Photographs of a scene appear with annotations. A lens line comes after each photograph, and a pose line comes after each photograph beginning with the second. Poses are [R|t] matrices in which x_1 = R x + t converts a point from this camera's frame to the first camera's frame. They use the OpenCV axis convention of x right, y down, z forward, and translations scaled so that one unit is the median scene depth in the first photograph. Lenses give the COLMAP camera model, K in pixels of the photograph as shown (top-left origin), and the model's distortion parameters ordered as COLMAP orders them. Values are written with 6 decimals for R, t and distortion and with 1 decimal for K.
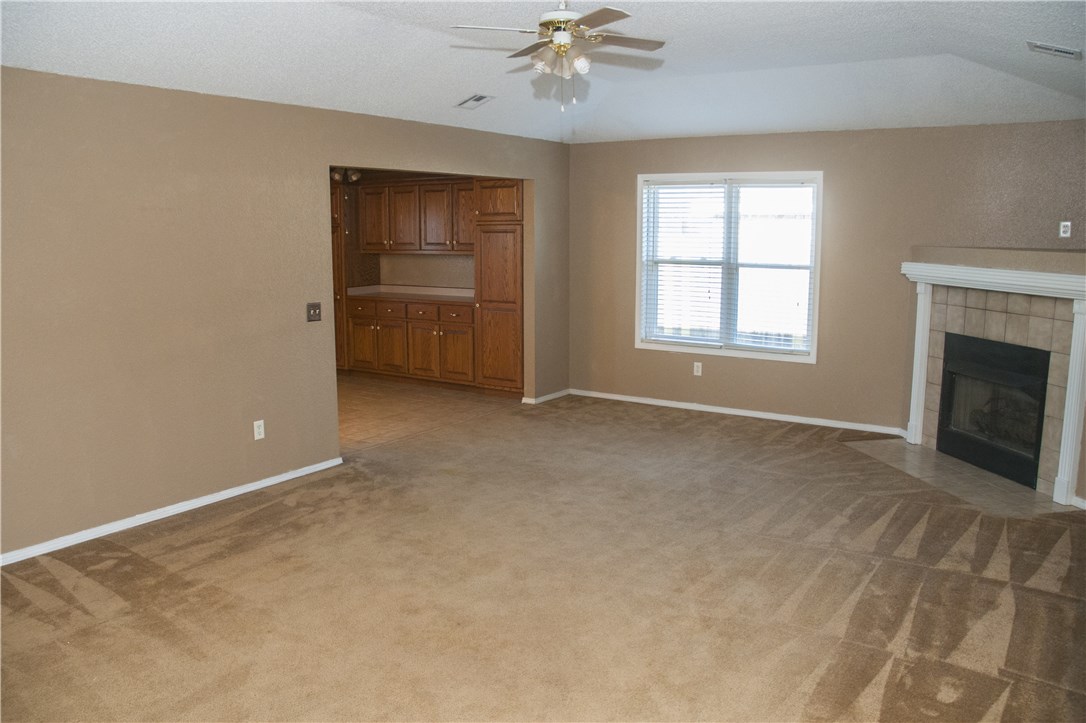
lens RADIAL K [[855.4, 0, 543.0], [0, 855.4, 361.5], [0, 0, 1]] dist [-0.192416, 0.230321]
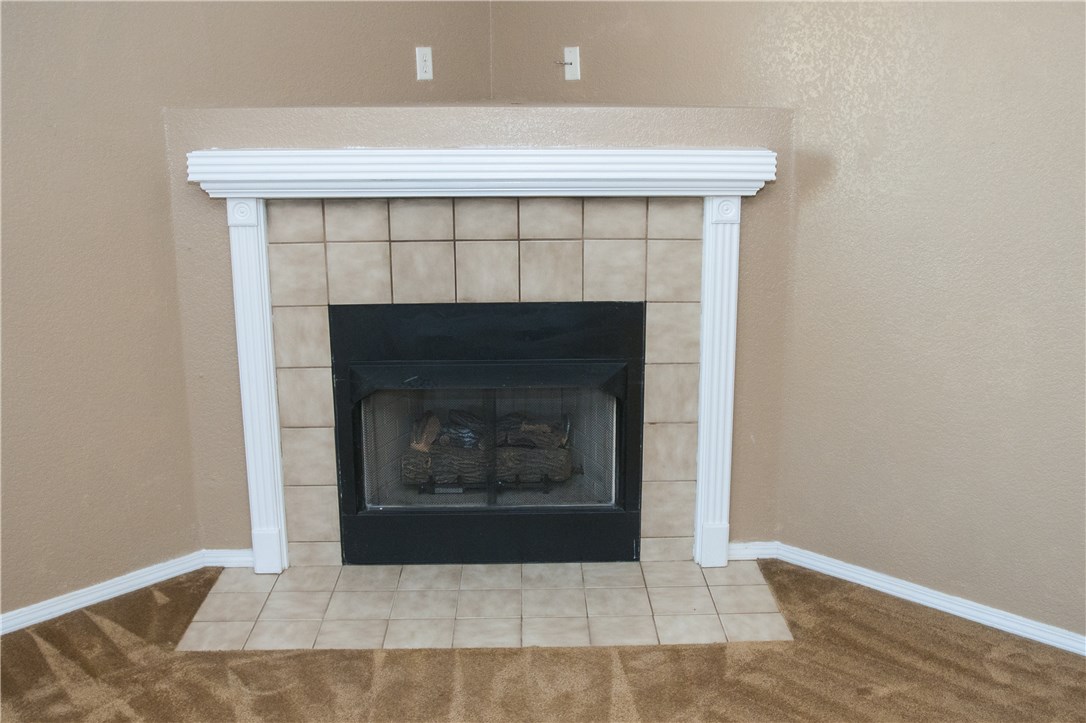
lens RADIAL K [[1130.3, 0, 543.0], [0, 1130.3, 361.5], [0, 0, 1]] dist [-0.009843, -0.000327]
pose [[0.167236, -0.244874, 0.955023, -0.066439], [0.157784, 0.962827, 0.219245, -0.118073], [-0.973209, 0.114021, 0.199657, 0.768123]]
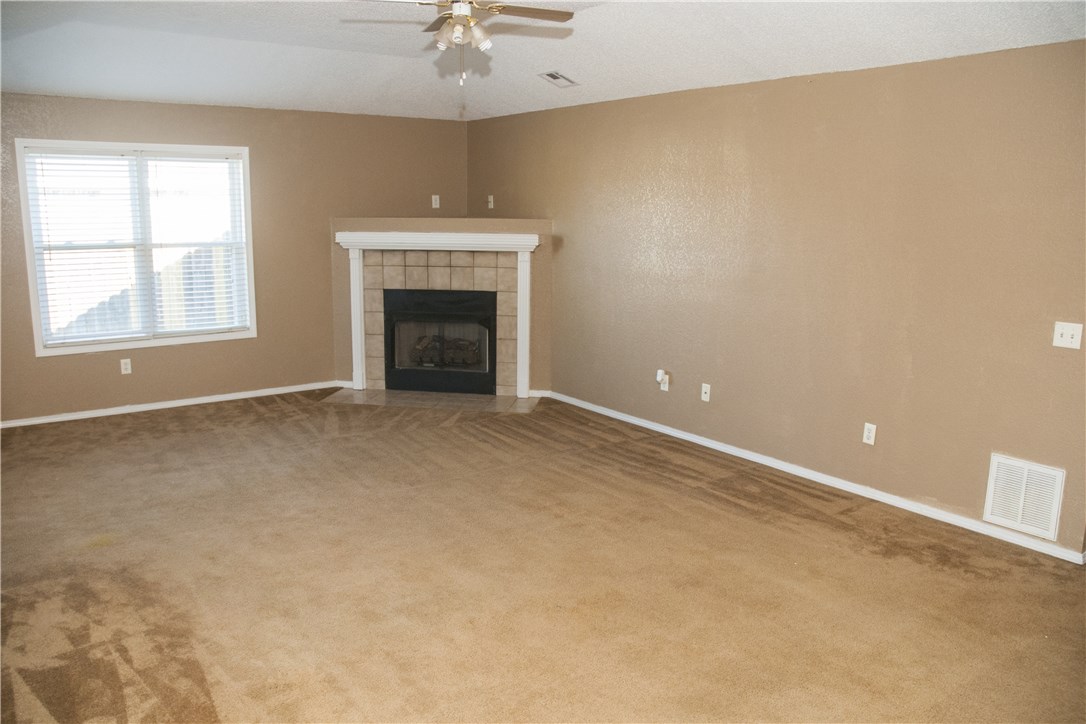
lens RADIAL K [[855.4, 0, 543.0], [0, 855.4, 362.0], [0, 0, 1]] dist [-0.192416, 0.230321]
pose [[0.349669, -0.175102, 0.920365, -0.561703], [0.136784, 0.981394, 0.134745, -0.064560], [-0.926834, 0.078776, 0.367114, 0.348351]]
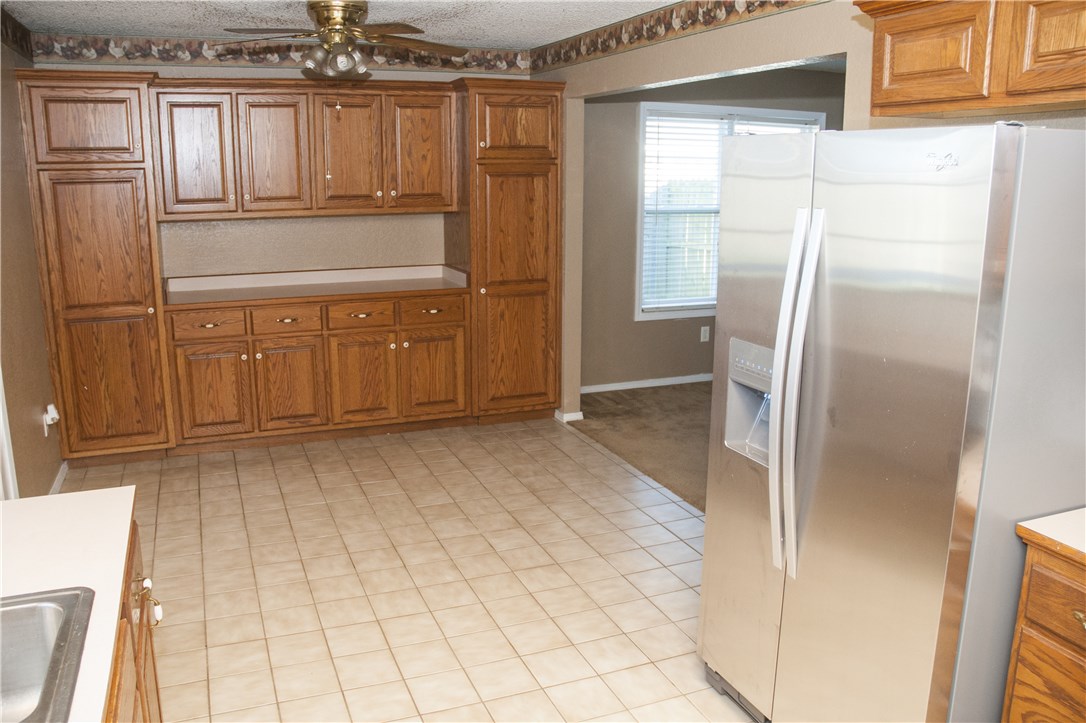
lens RADIAL K [[855.4, 0, 543.0], [0, 855.4, 361.5], [0, 0, 1]] dist [-0.192416, 0.230321]
pose [[0.569748, -0.179246, 0.802033, -0.749804], [0.125561, 0.983453, 0.130595, -0.119905], [-0.812171, 0.026298, 0.582827, 0.775817]]
